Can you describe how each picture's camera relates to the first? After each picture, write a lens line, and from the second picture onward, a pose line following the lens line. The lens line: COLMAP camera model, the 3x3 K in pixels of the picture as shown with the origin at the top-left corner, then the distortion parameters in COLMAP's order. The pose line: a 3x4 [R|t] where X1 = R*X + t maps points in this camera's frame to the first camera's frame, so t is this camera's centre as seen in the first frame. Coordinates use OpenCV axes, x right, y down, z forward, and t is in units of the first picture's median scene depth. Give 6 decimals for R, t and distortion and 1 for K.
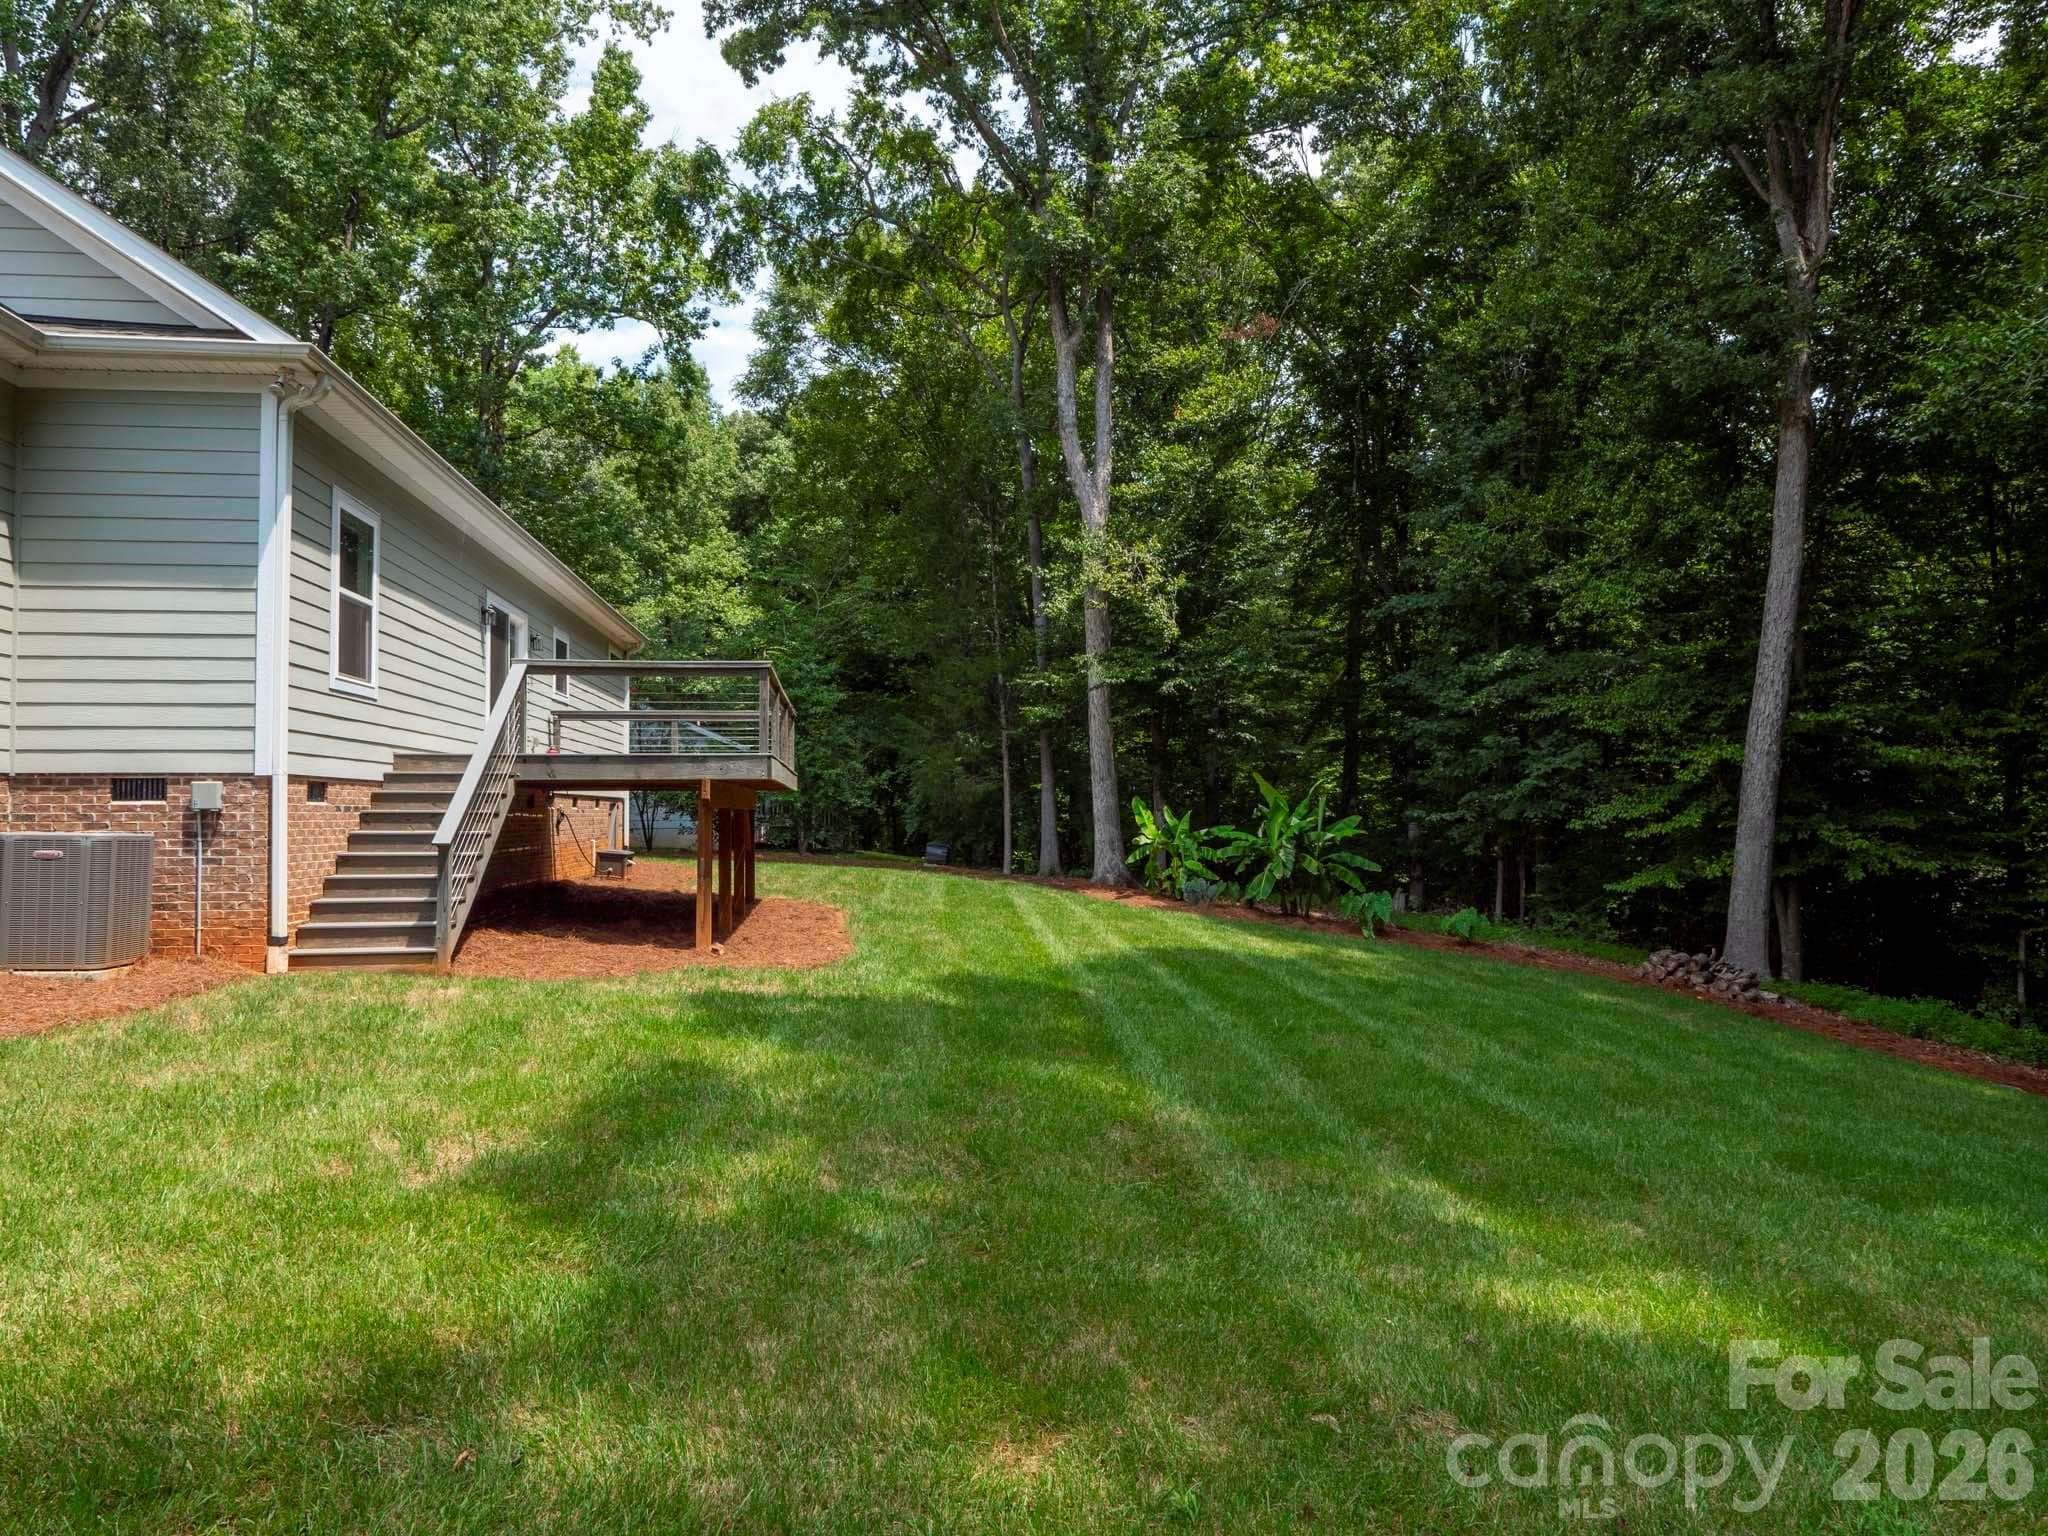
lens RADIAL K [[1245.9, 0, 1026.1], [0, 1245.9, 784.8], [0, 0, 1]] dist [-0.029102, 0.003806]
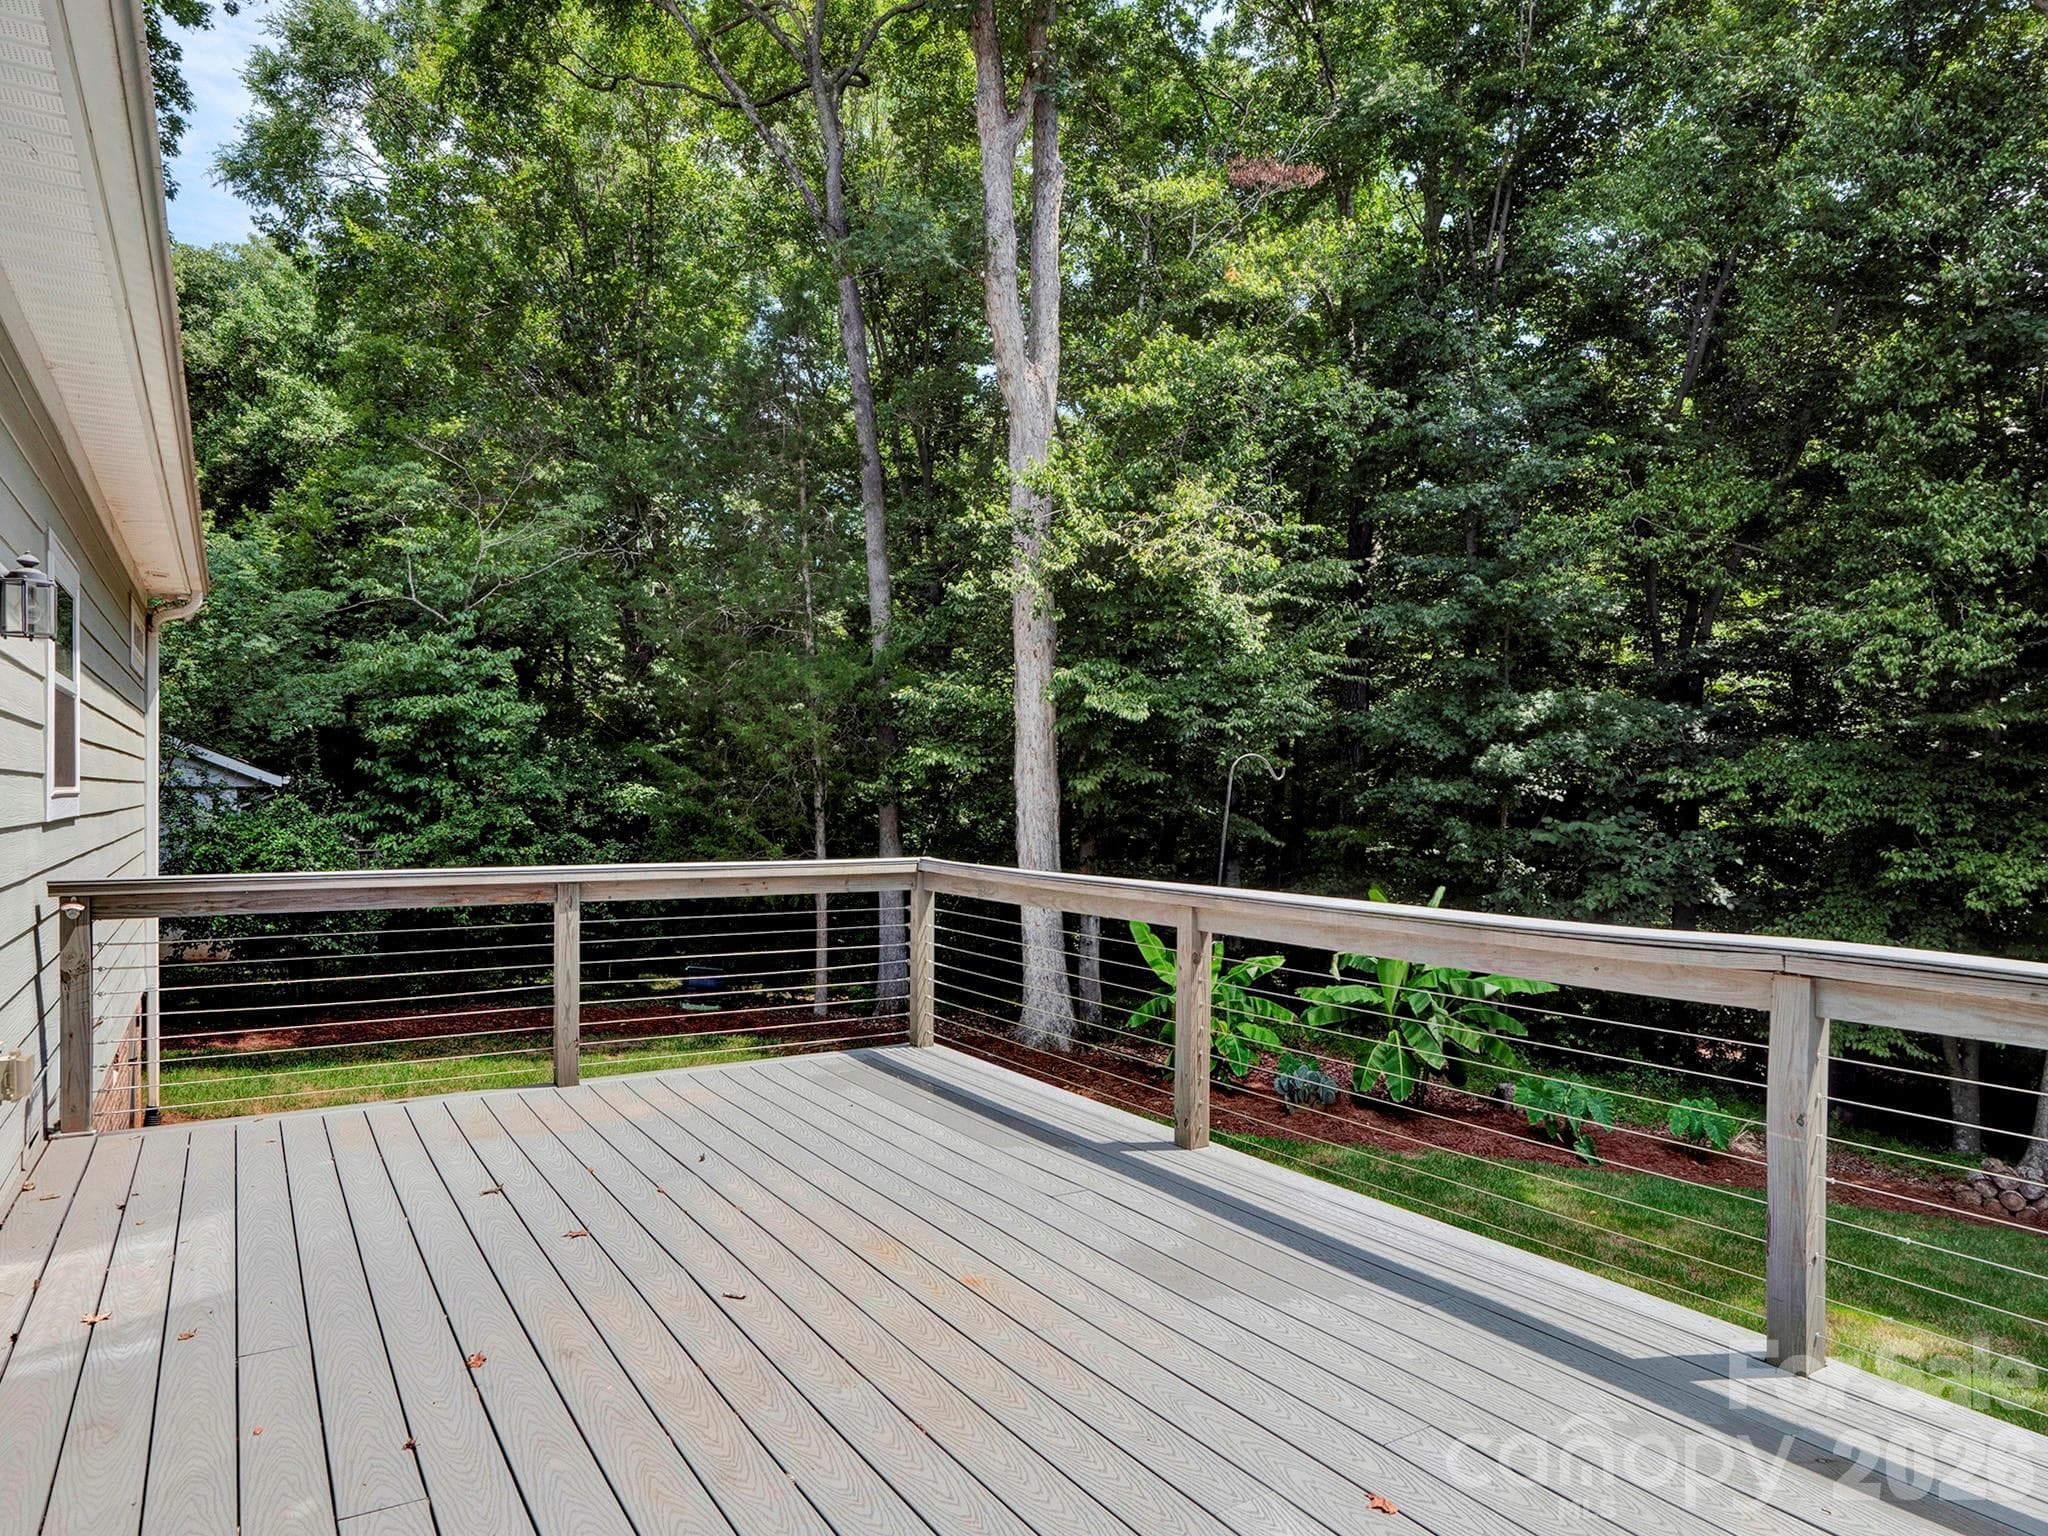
lens RADIAL K [[1245.9, 0, 1026.1], [0, 1245.9, 784.8], [0, 0, 1]] dist [-0.029102, 0.003806]
pose [[0.904746, 0.011105, 0.425806, -0.243567], [-0.016529, 0.999822, 0.009044, -0.064932], [-0.425630, -0.015220, 0.904769, 0.559339]]
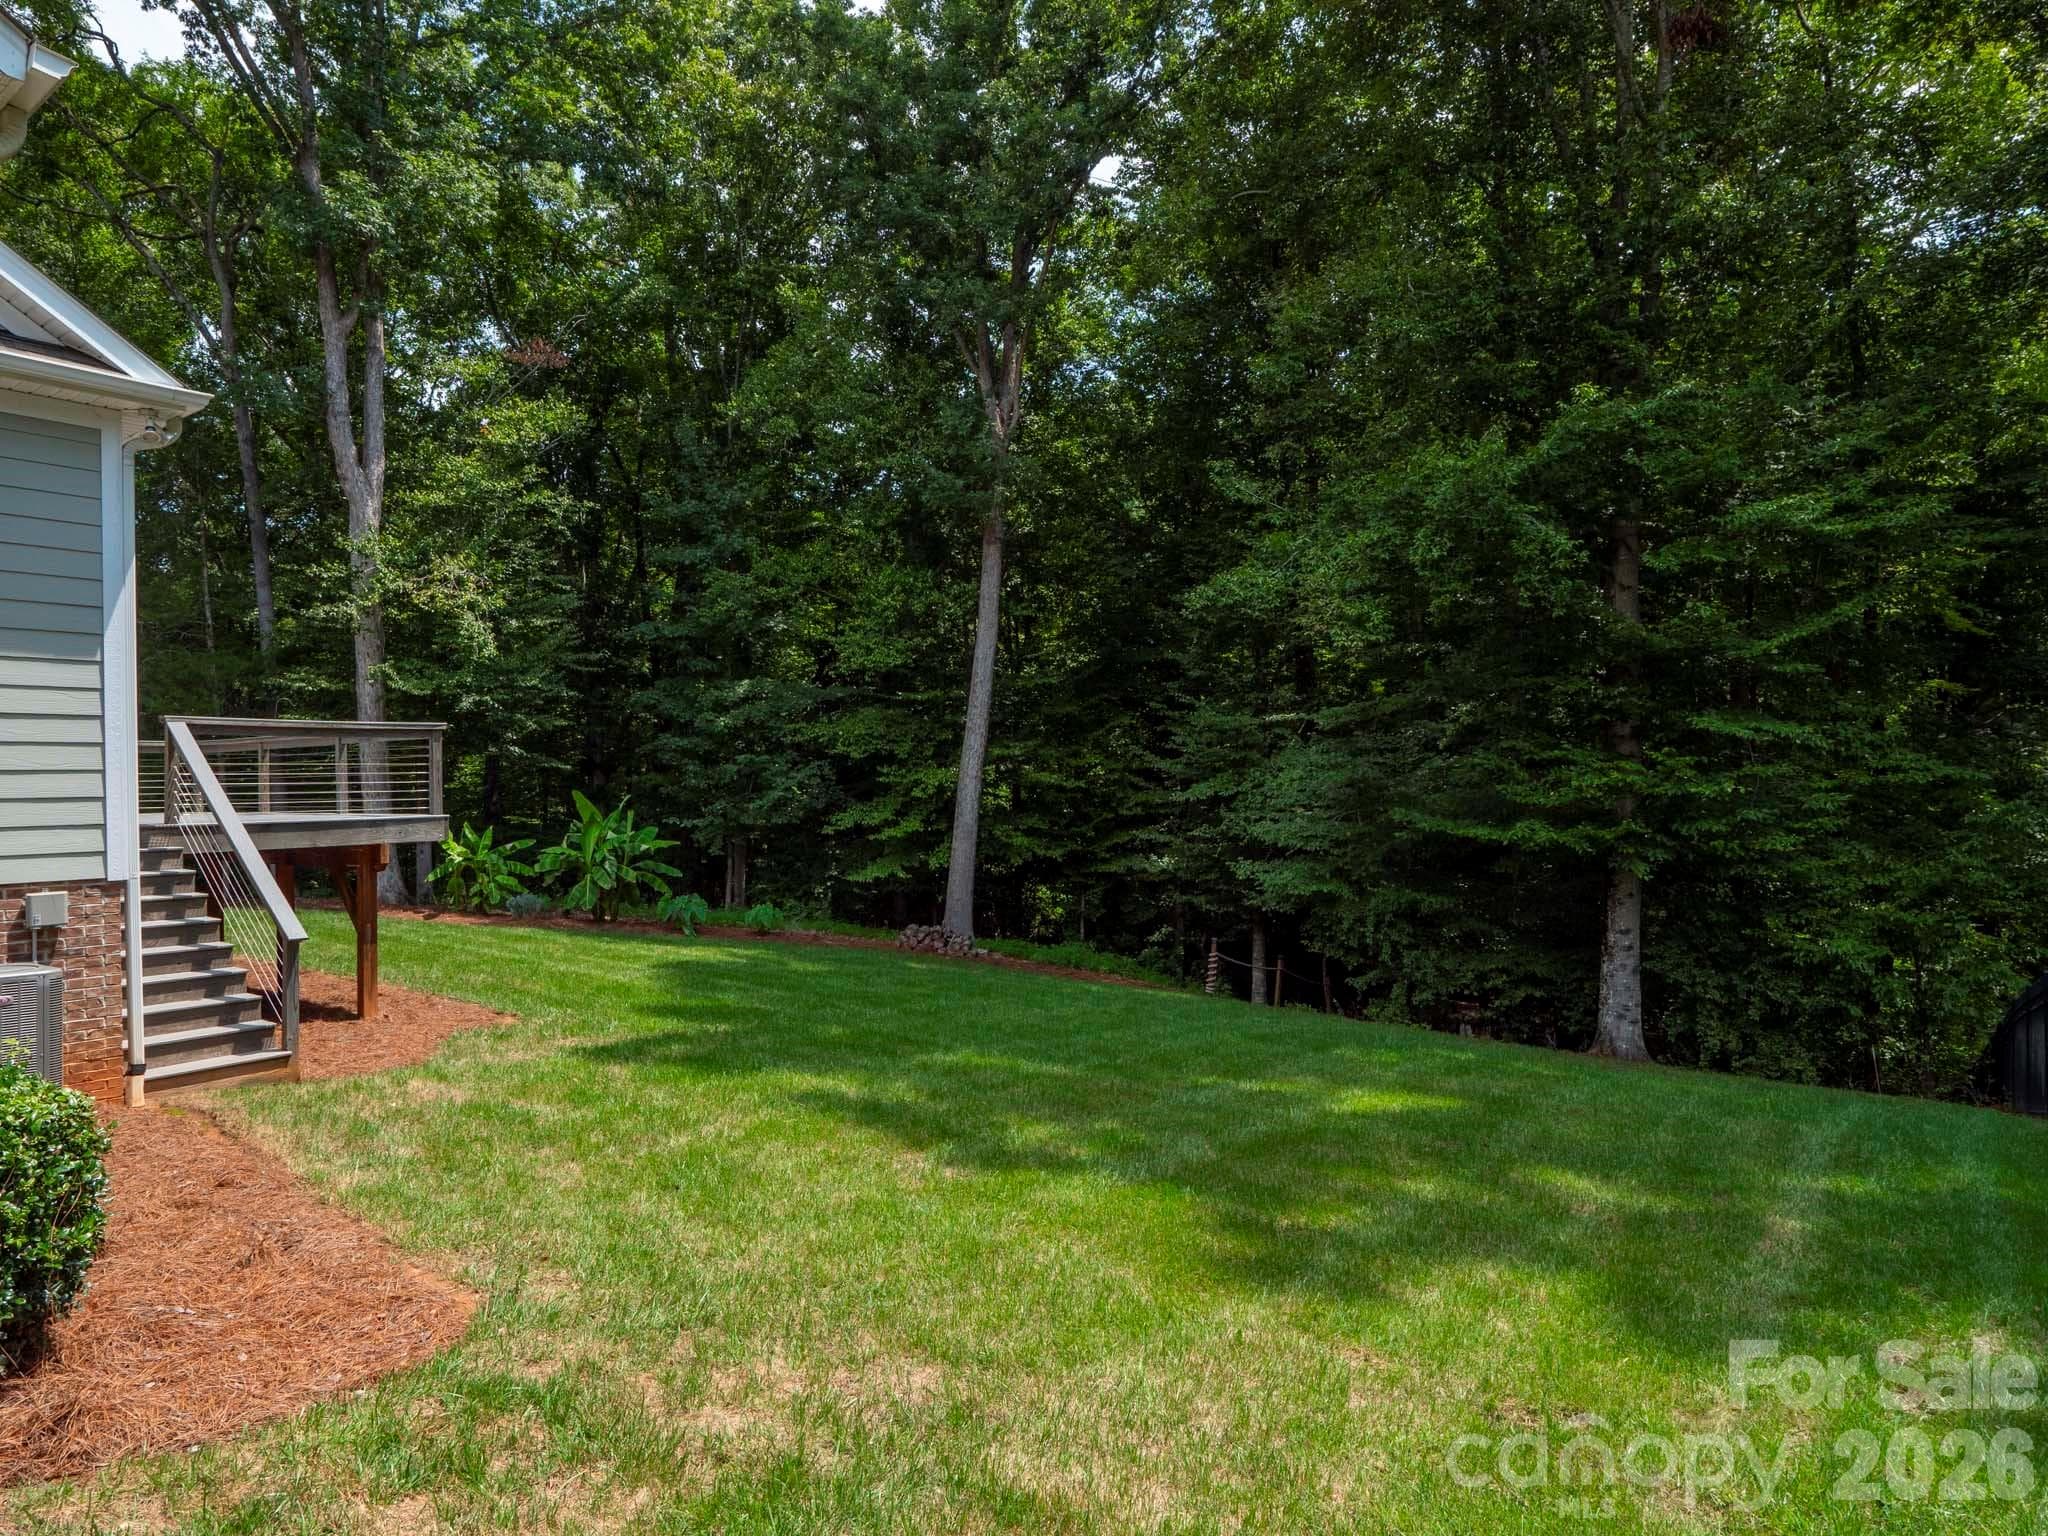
lens RADIAL K [[1245.9, 0, 1026.1], [0, 1245.9, 784.8], [0, 0, 1]] dist [-0.029102, 0.003806]
pose [[0.702007, -0.009076, 0.712112, -0.318331], [-0.005371, 0.999823, 0.018038, -0.037837], [-0.712150, -0.016487, 0.701834, -0.020798]]
